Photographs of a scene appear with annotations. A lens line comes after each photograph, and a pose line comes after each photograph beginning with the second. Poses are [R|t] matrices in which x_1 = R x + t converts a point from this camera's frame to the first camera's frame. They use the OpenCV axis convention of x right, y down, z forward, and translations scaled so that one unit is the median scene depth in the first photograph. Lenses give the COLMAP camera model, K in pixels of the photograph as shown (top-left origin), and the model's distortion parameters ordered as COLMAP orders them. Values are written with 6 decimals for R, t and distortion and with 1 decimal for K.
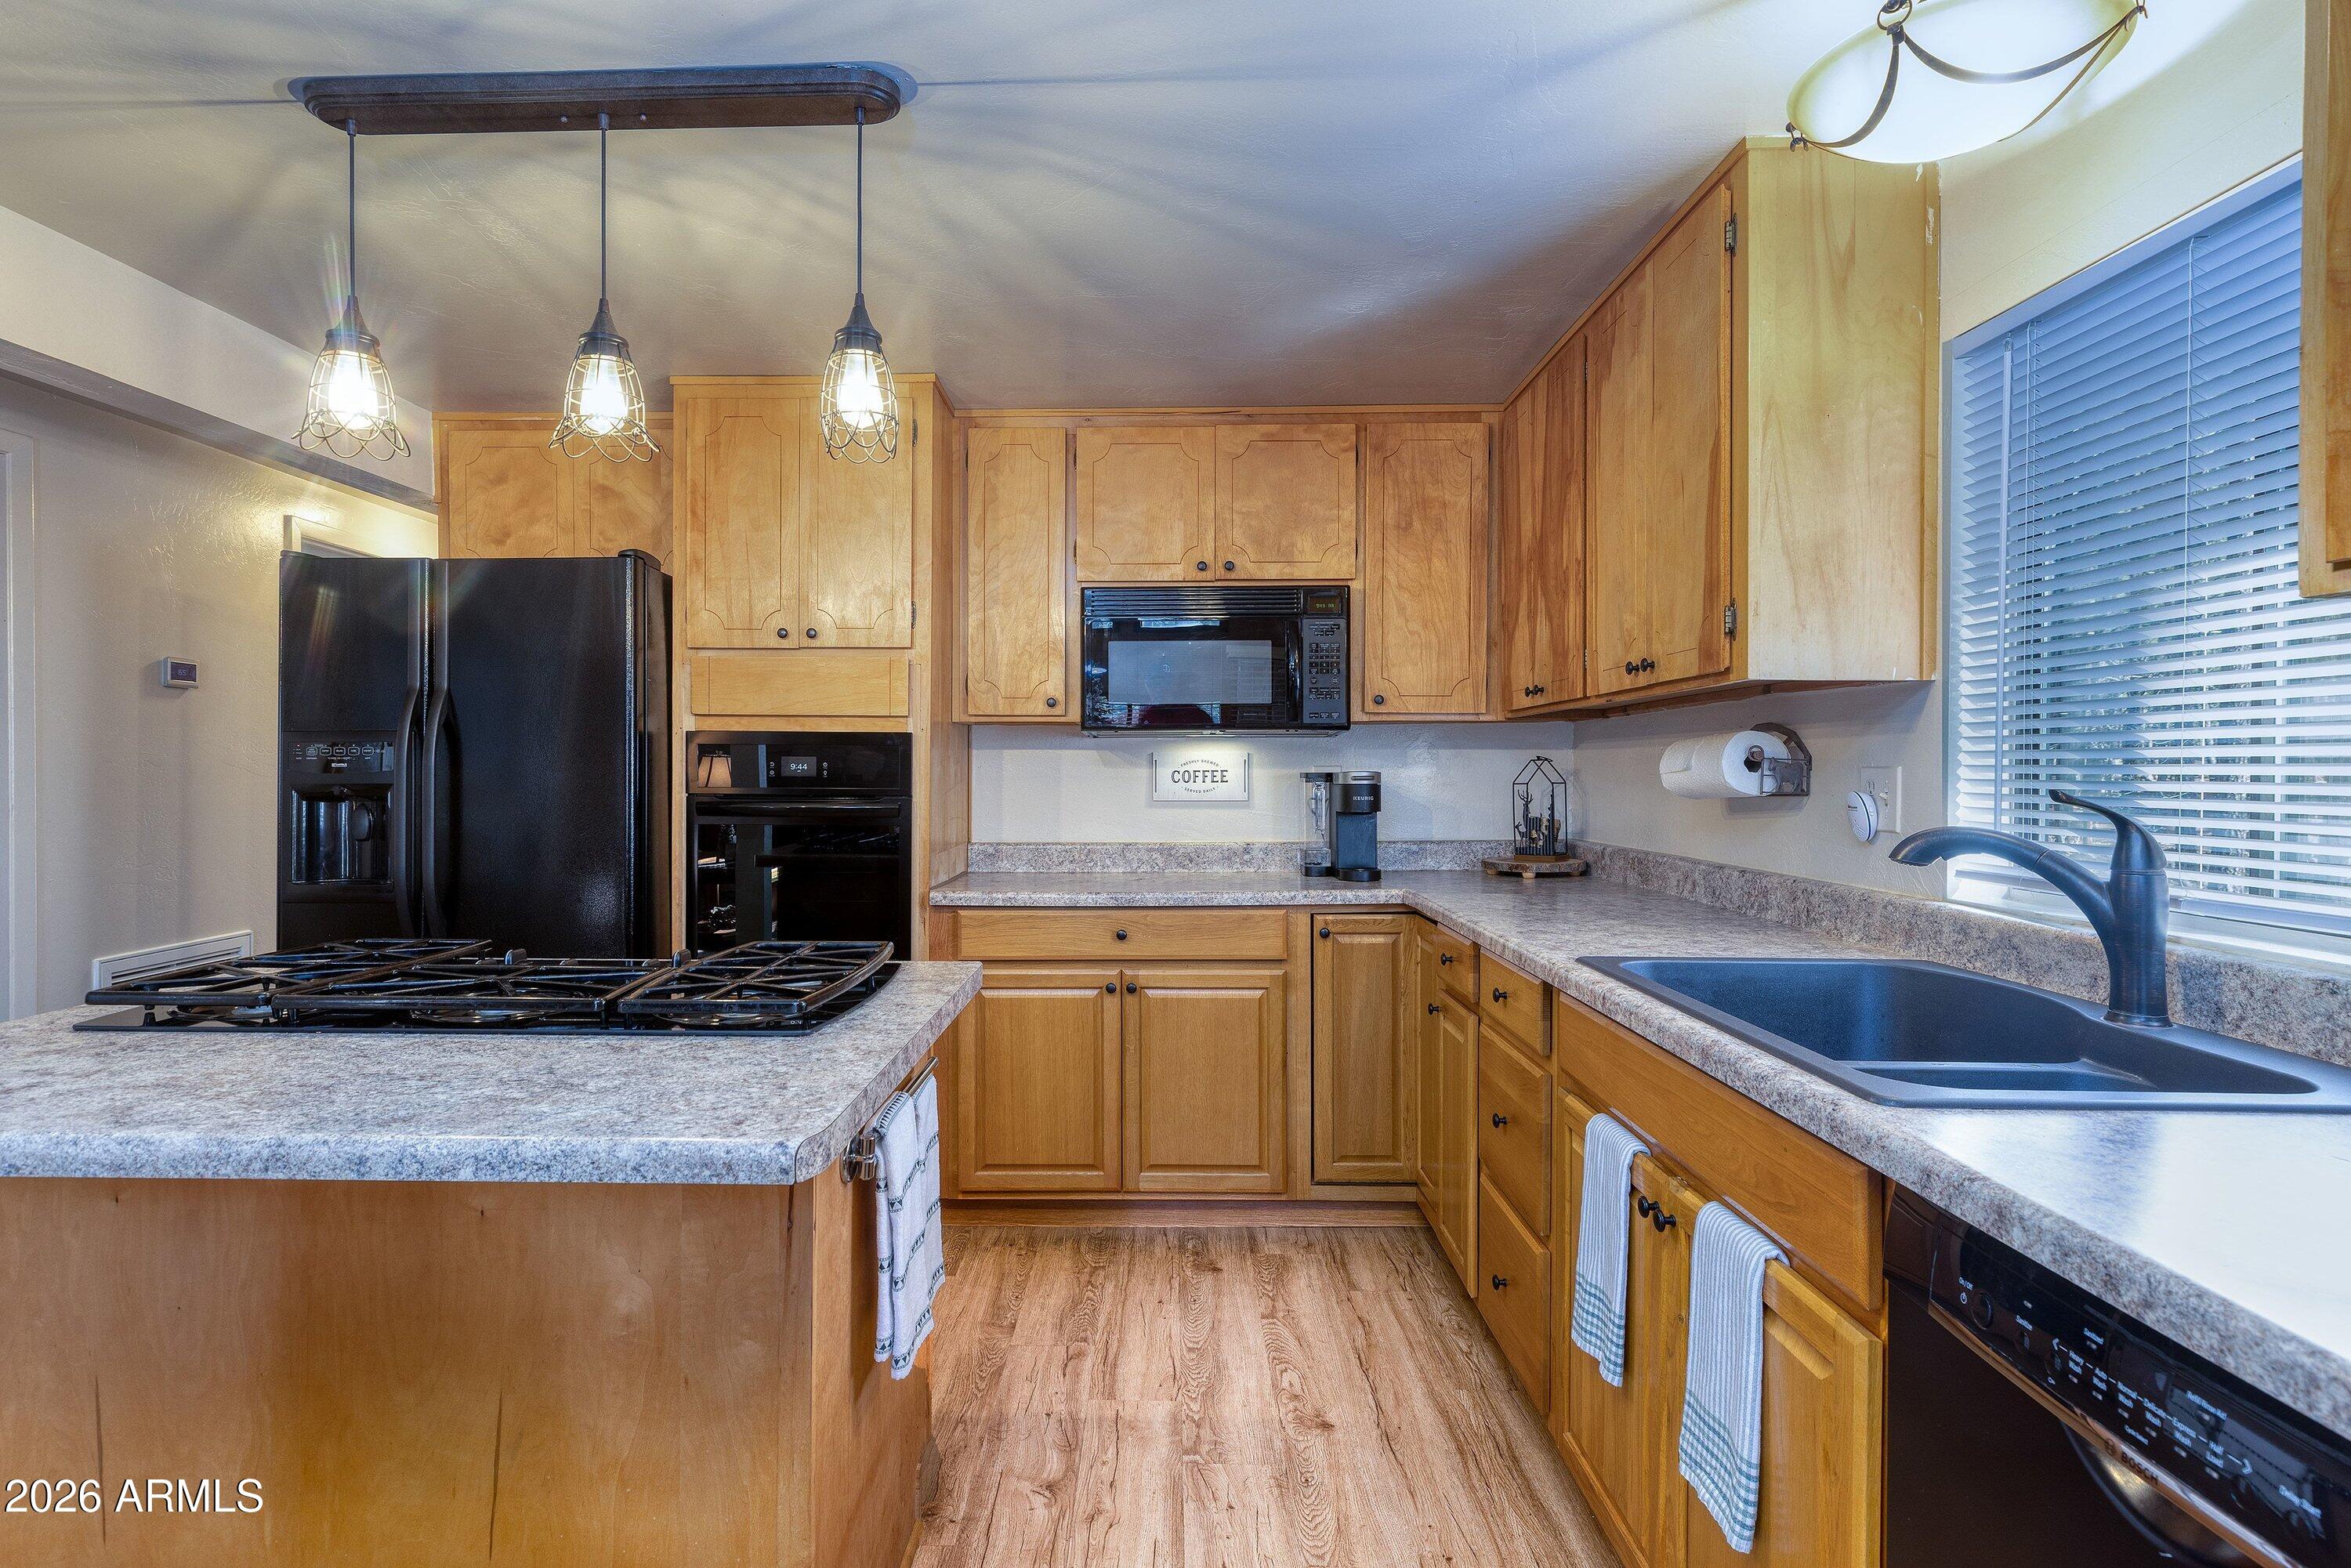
lens RADIAL K [[1216.2, 0, 1173.0], [0, 1216.2, 787.2], [0, 0, 1]] dist [0.014204, 0.000372]
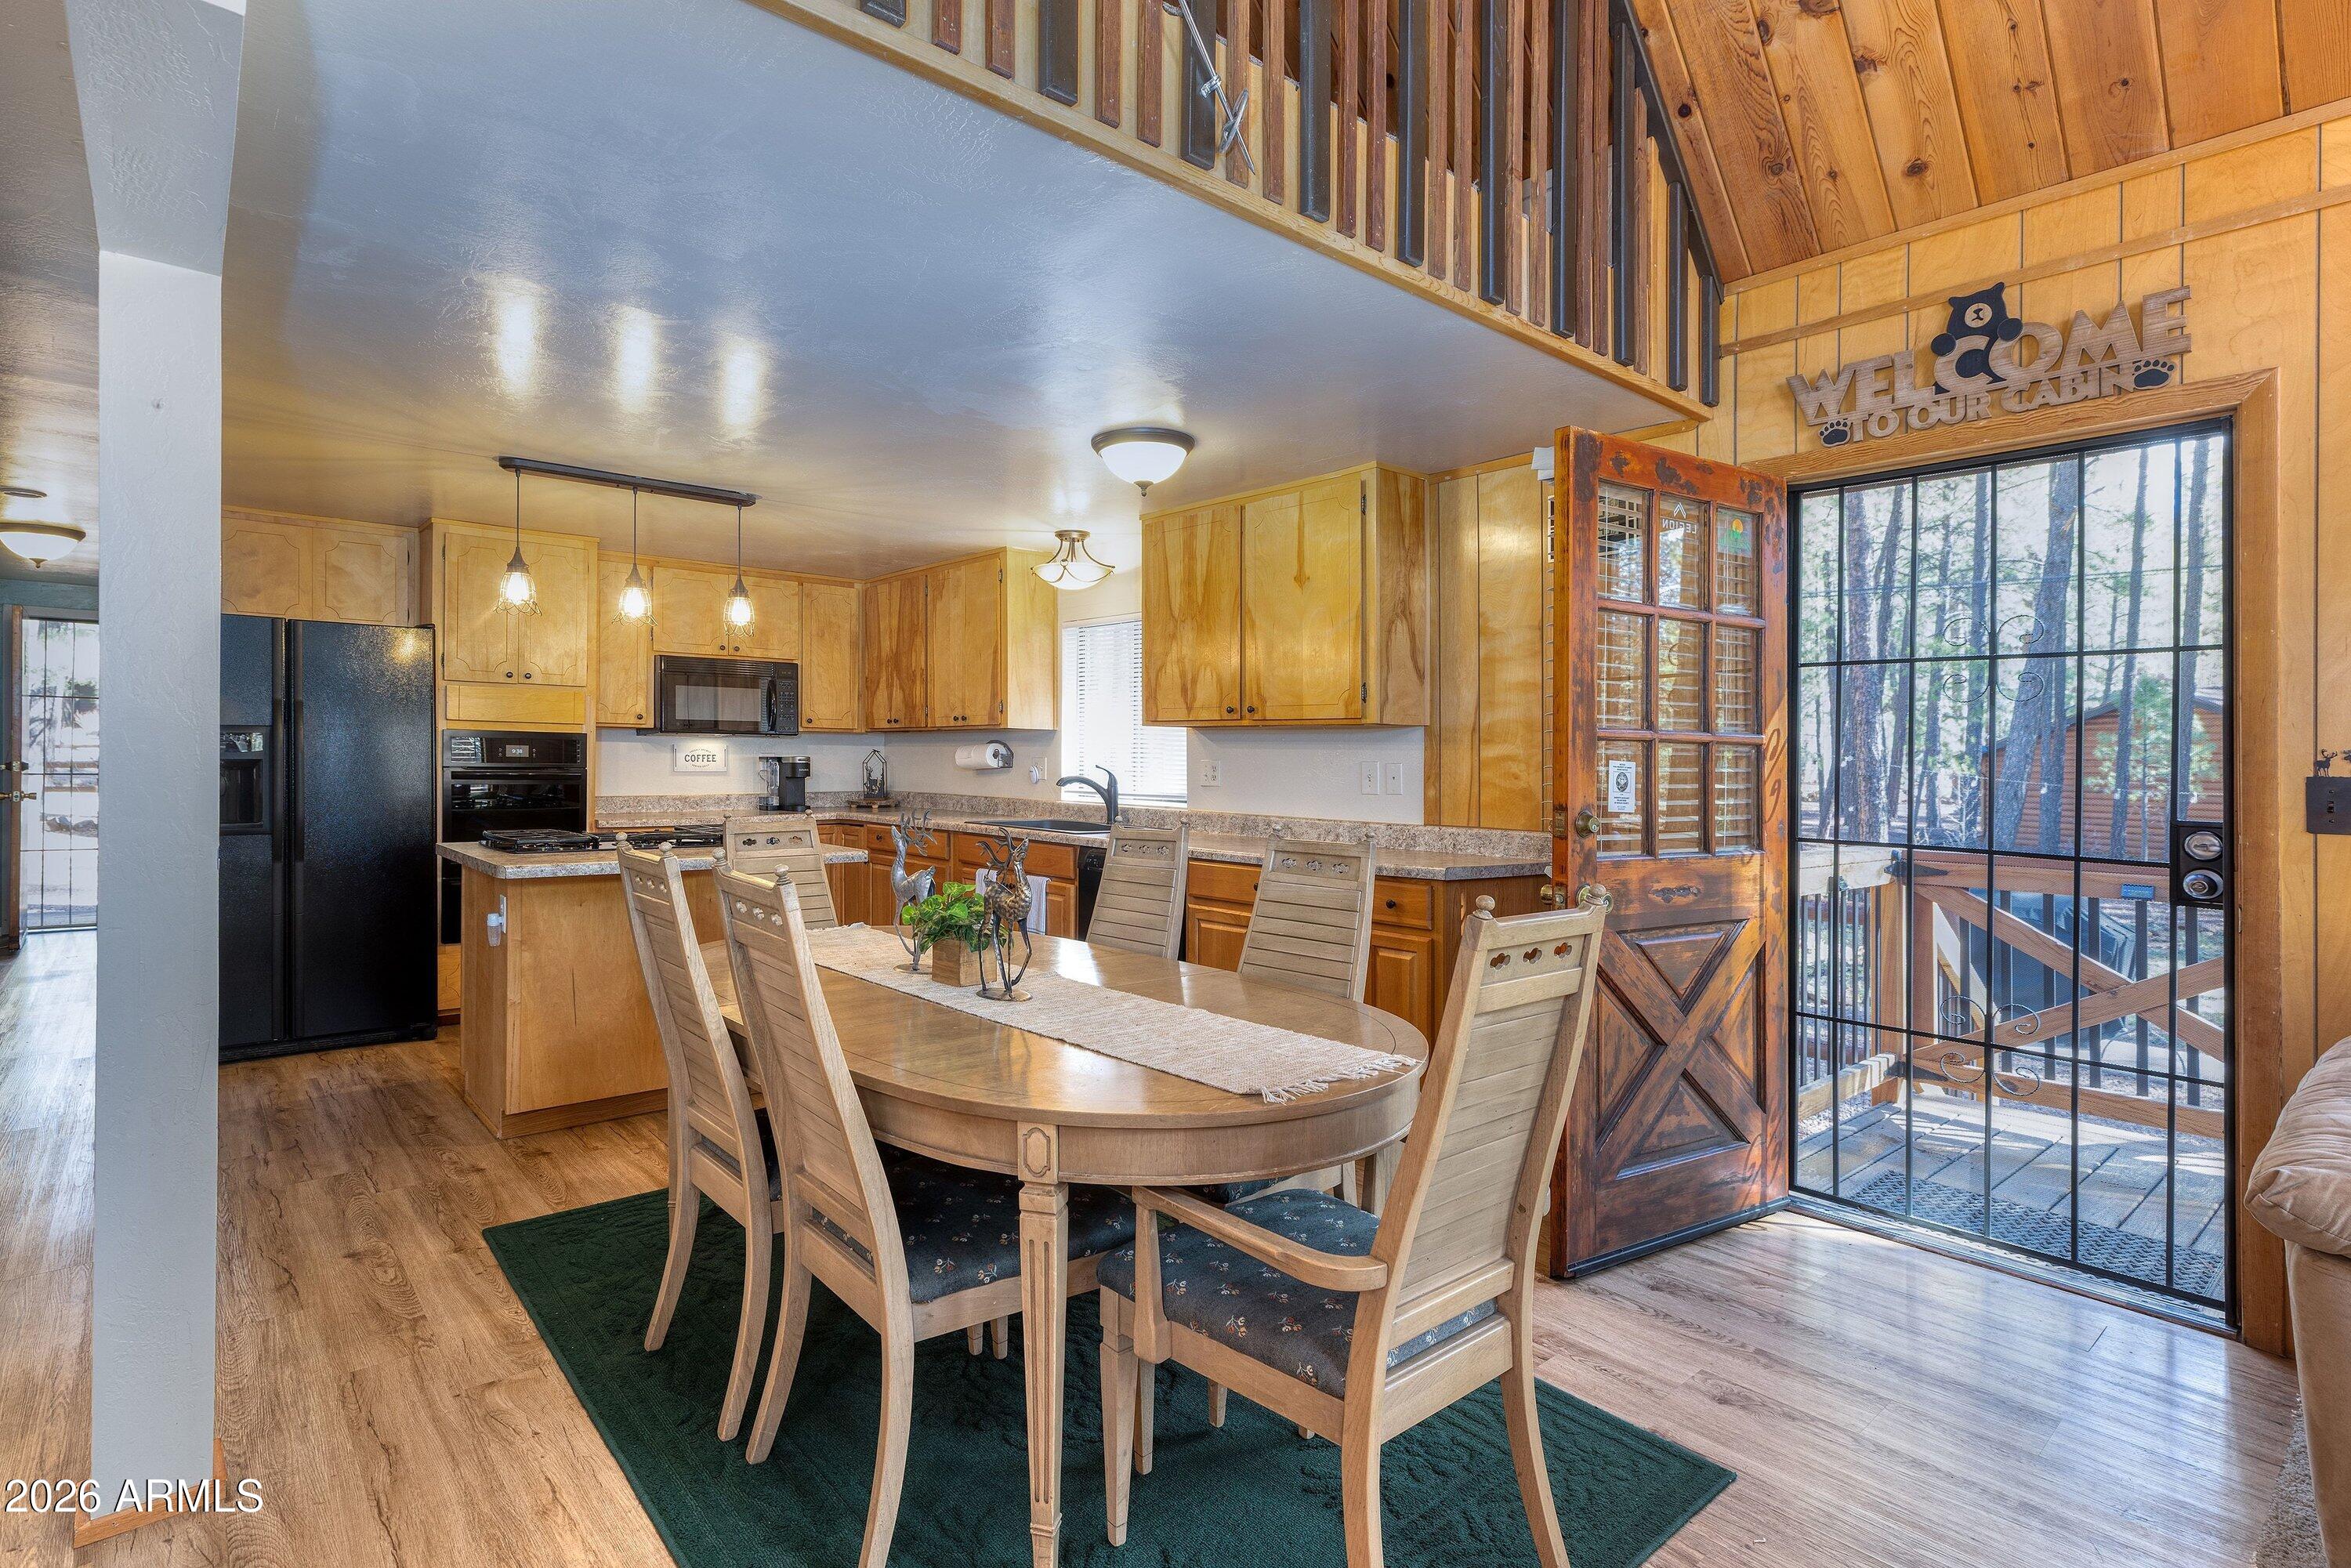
lens RADIAL K [[1216.2, 0, 1165.7], [0, 1216.2, 768.3], [0, 0, 1]] dist [0.014204, 0.000372]
pose [[0.721031, 0.001979, 0.692900, -0.806415], [-0.001364, 0.999998, -0.001436, 0.008792], [-0.692902, 0.000090, 0.721032, -0.864551]]
